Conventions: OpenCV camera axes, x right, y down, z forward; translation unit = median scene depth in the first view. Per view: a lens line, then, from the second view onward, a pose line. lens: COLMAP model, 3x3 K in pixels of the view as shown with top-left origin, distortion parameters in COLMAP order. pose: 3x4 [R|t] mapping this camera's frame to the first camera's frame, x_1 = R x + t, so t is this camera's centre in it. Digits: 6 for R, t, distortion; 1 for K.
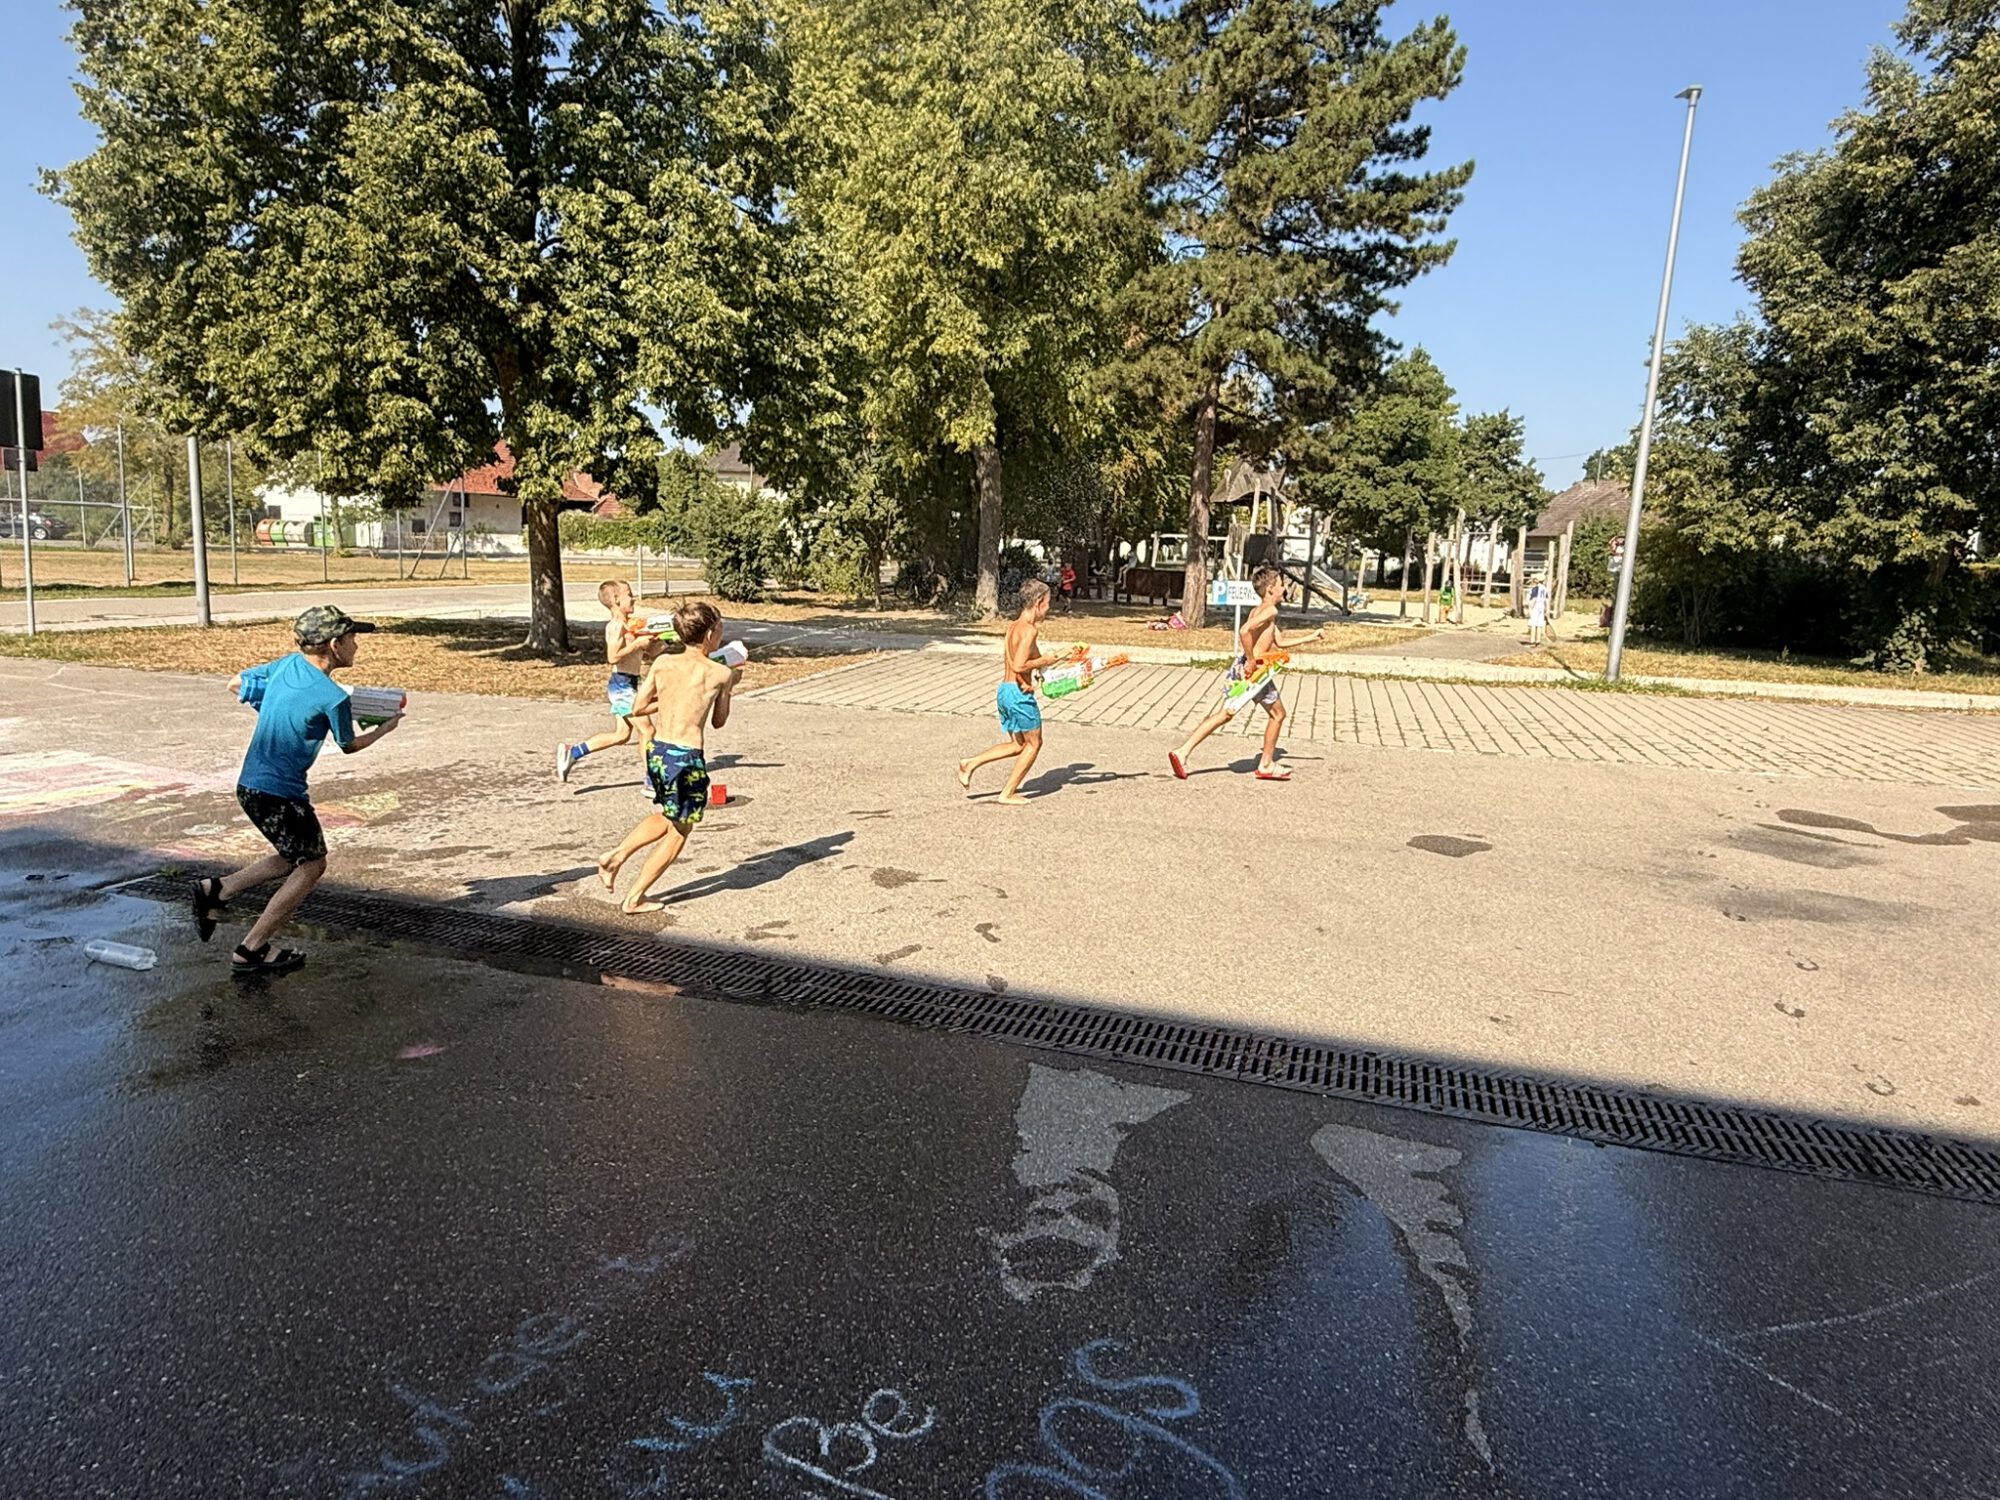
lens RADIAL K [[1211.3, 0, 1004.7], [0, 1211.3, 726.5], [0, 0, 1]] dist [0.000399, -0.001409]
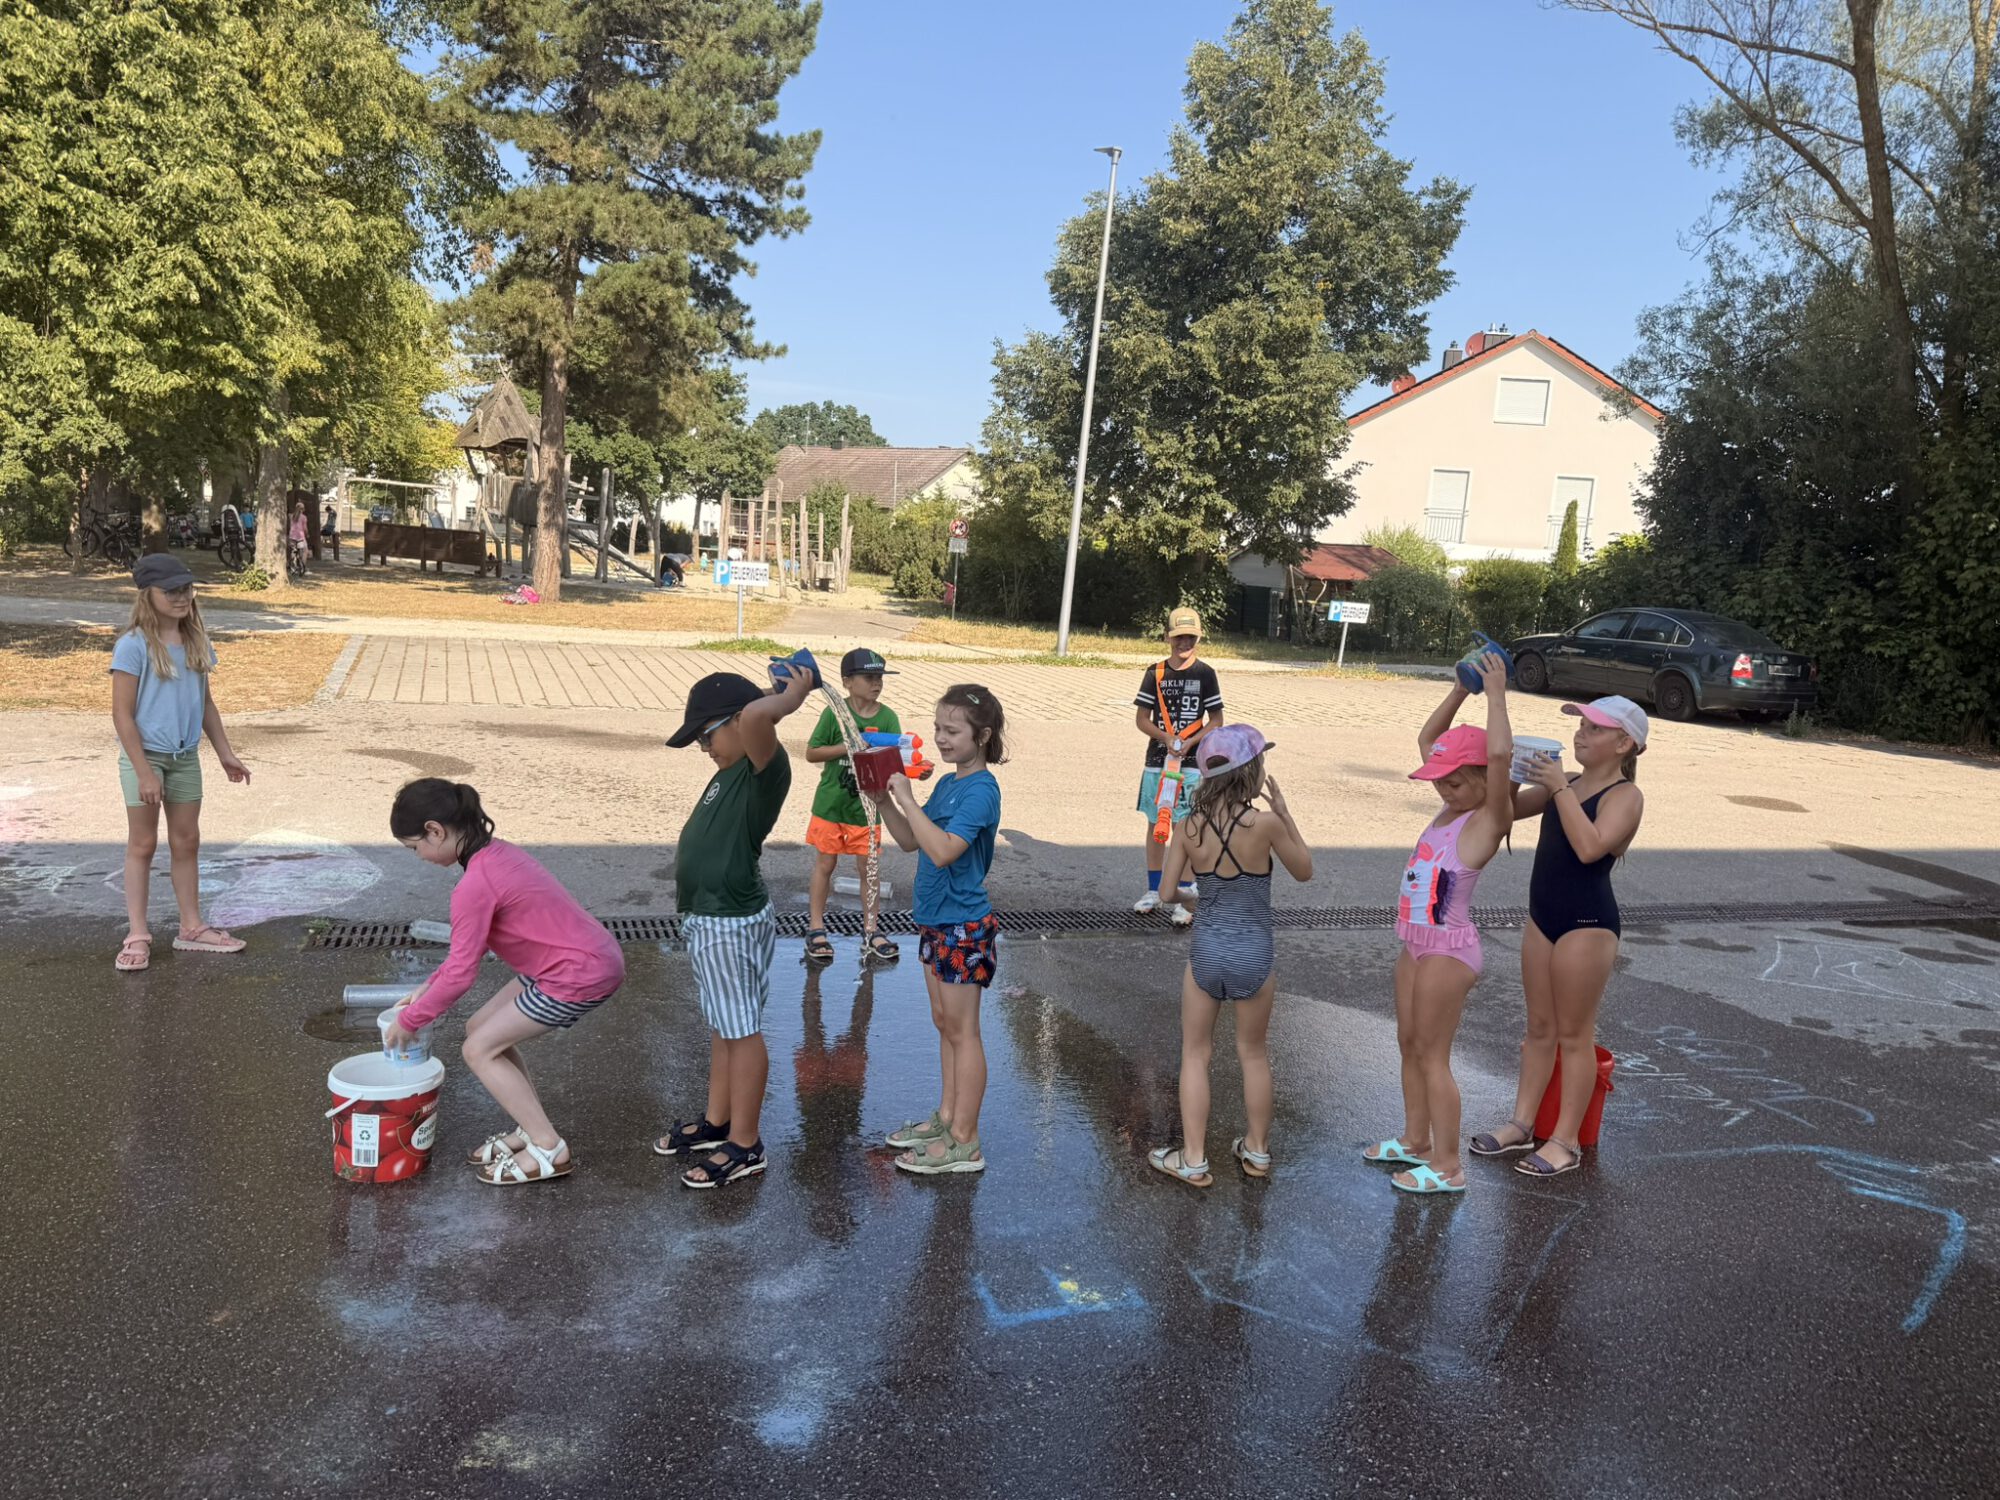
lens RADIAL K [[1419.8, 0, 1020.4], [0, 1419.8, 727.7], [0, 0, 1]] dist [0.073479, -0.108662]
pose [[0.790758, -0.052933, 0.609835, -0.223036], [0.044647, 0.998588, 0.028783, -0.006633], [-0.610498, 0.004466, 0.792005, -0.023346]]
